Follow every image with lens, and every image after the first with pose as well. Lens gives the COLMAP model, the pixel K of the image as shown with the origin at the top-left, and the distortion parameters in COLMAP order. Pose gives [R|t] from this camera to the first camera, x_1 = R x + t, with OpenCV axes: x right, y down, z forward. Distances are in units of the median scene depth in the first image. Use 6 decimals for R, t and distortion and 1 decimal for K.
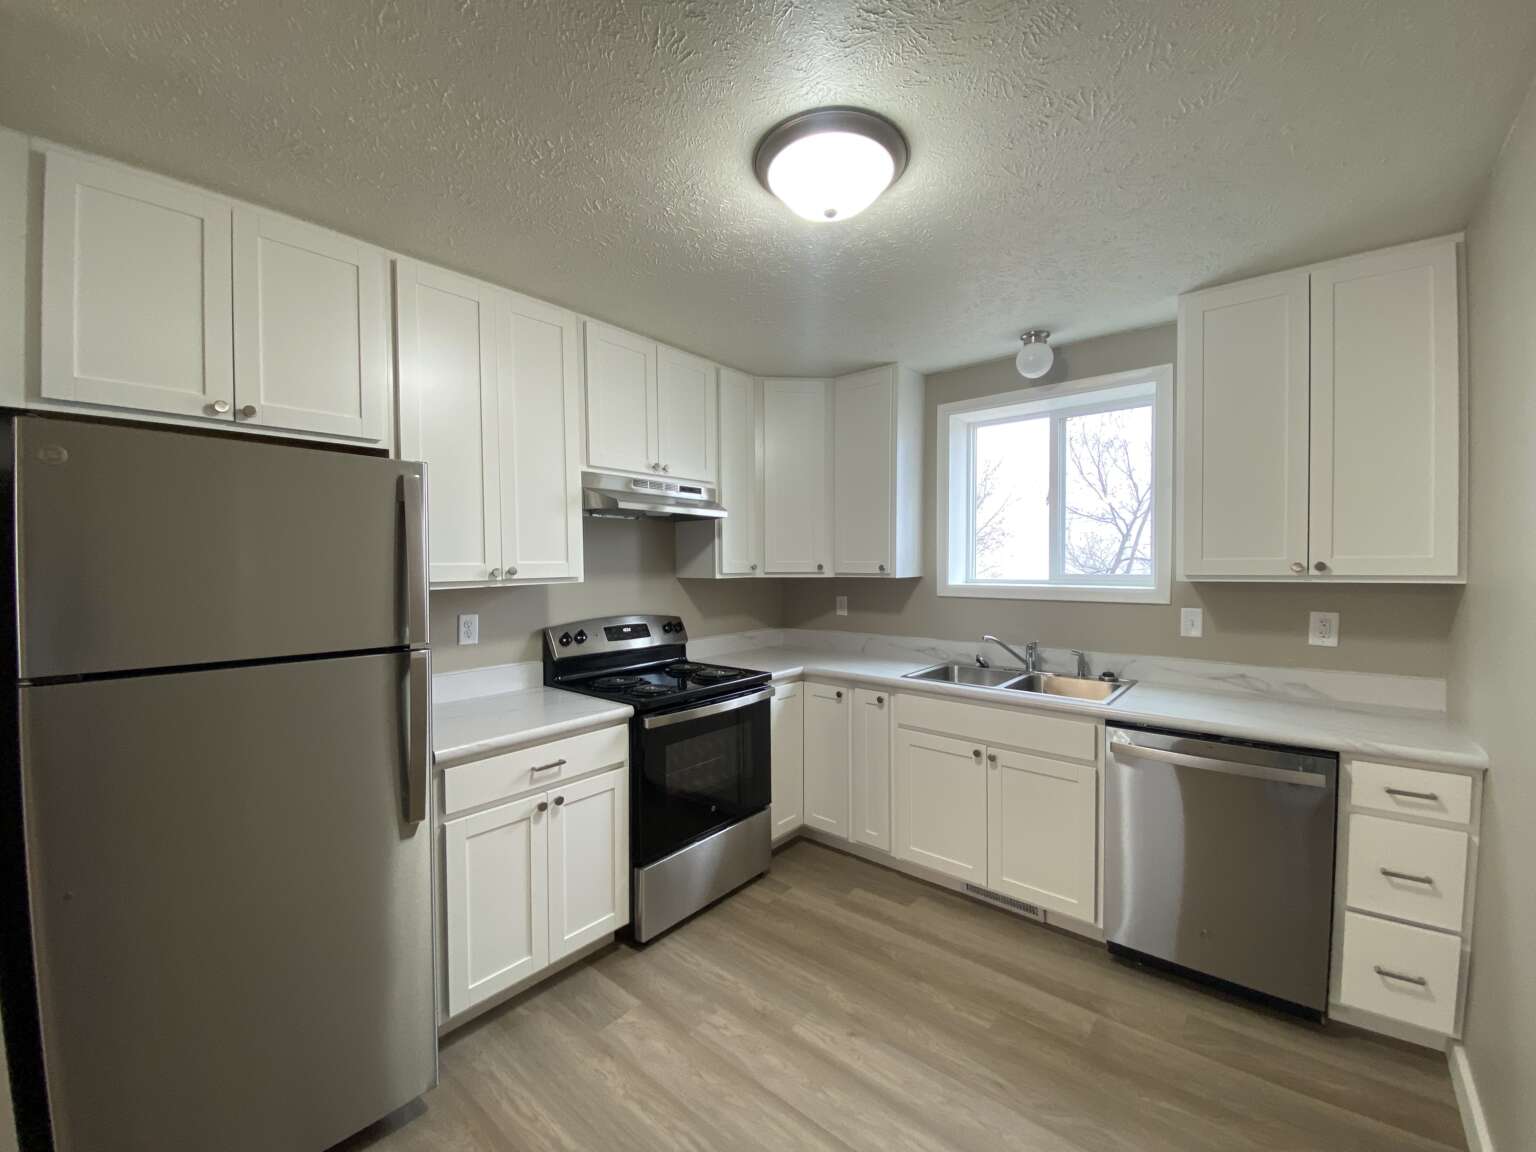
lens RADIAL K [[628.1, 0, 755.5], [0, 628.1, 576.4], [0, 0, 1]] dist [-0.006544, -0.003002]
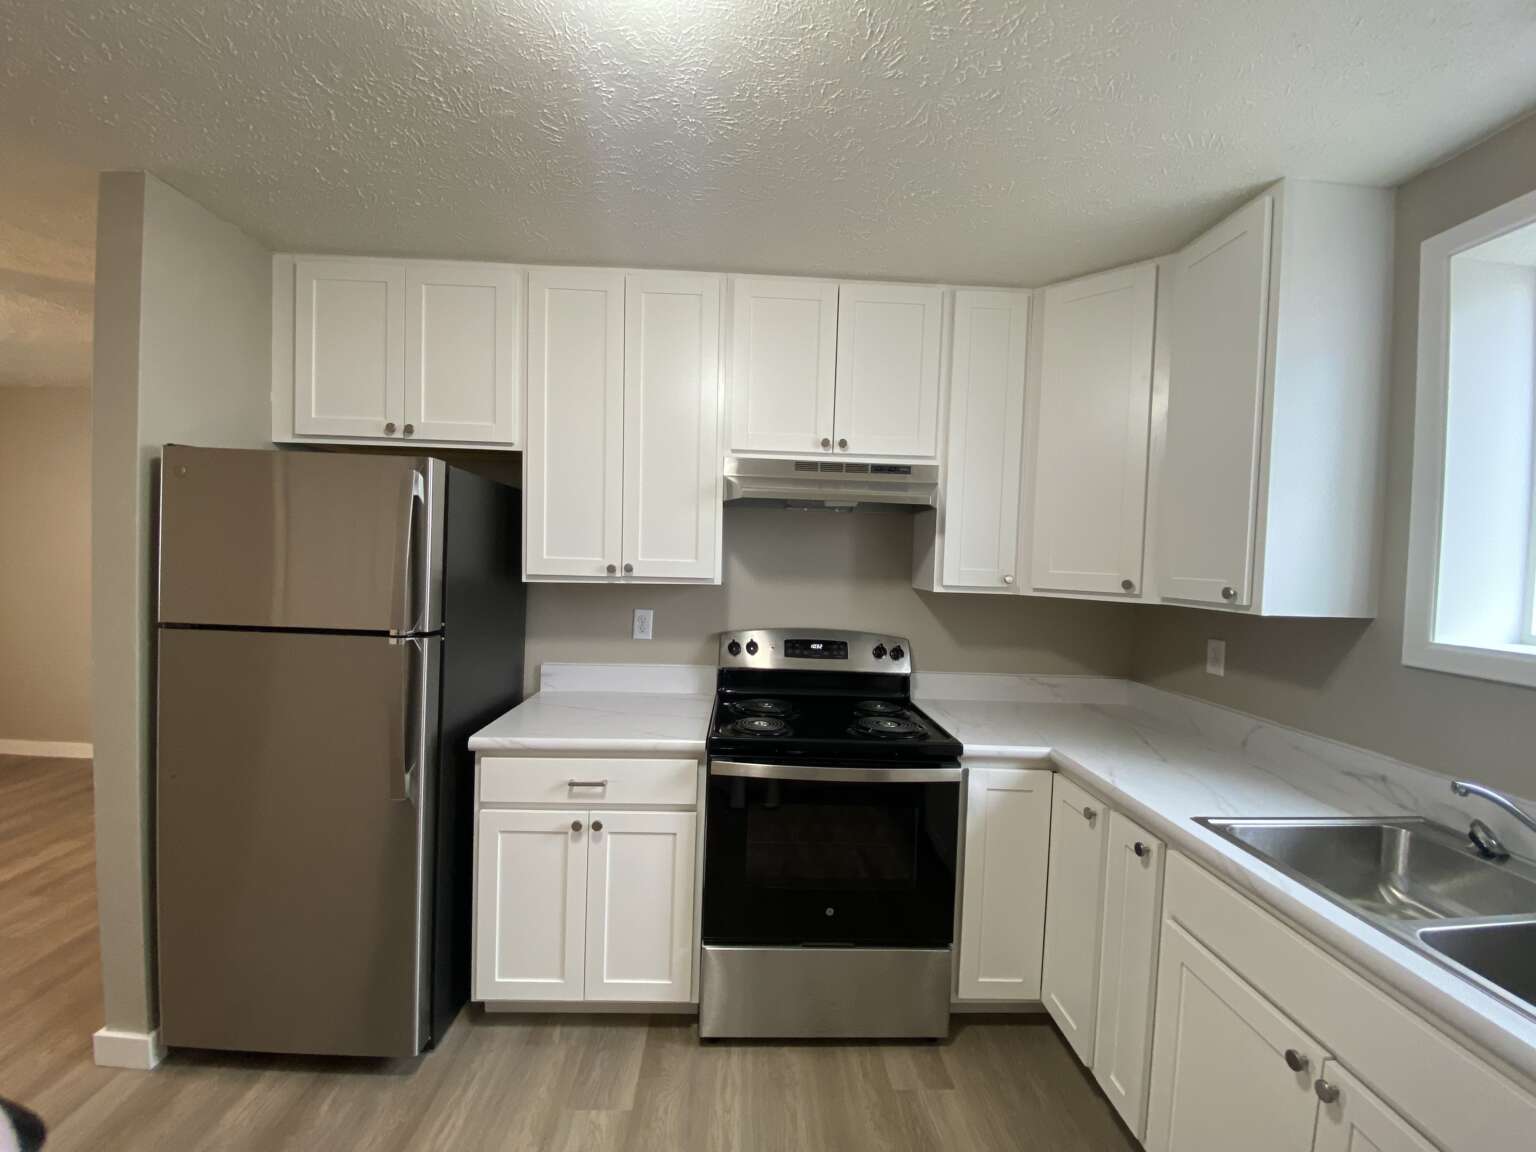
lens RADIAL K [[628.1, 0, 762.7], [0, 628.1, 573.9], [0, 0, 1]] dist [-0.006544, -0.003002]
pose [[0.672208, 0.048468, -0.738774, 0.370993], [-0.052548, 0.998462, 0.017692, -0.021892], [0.738495, 0.026928, 0.673721, 0.428181]]
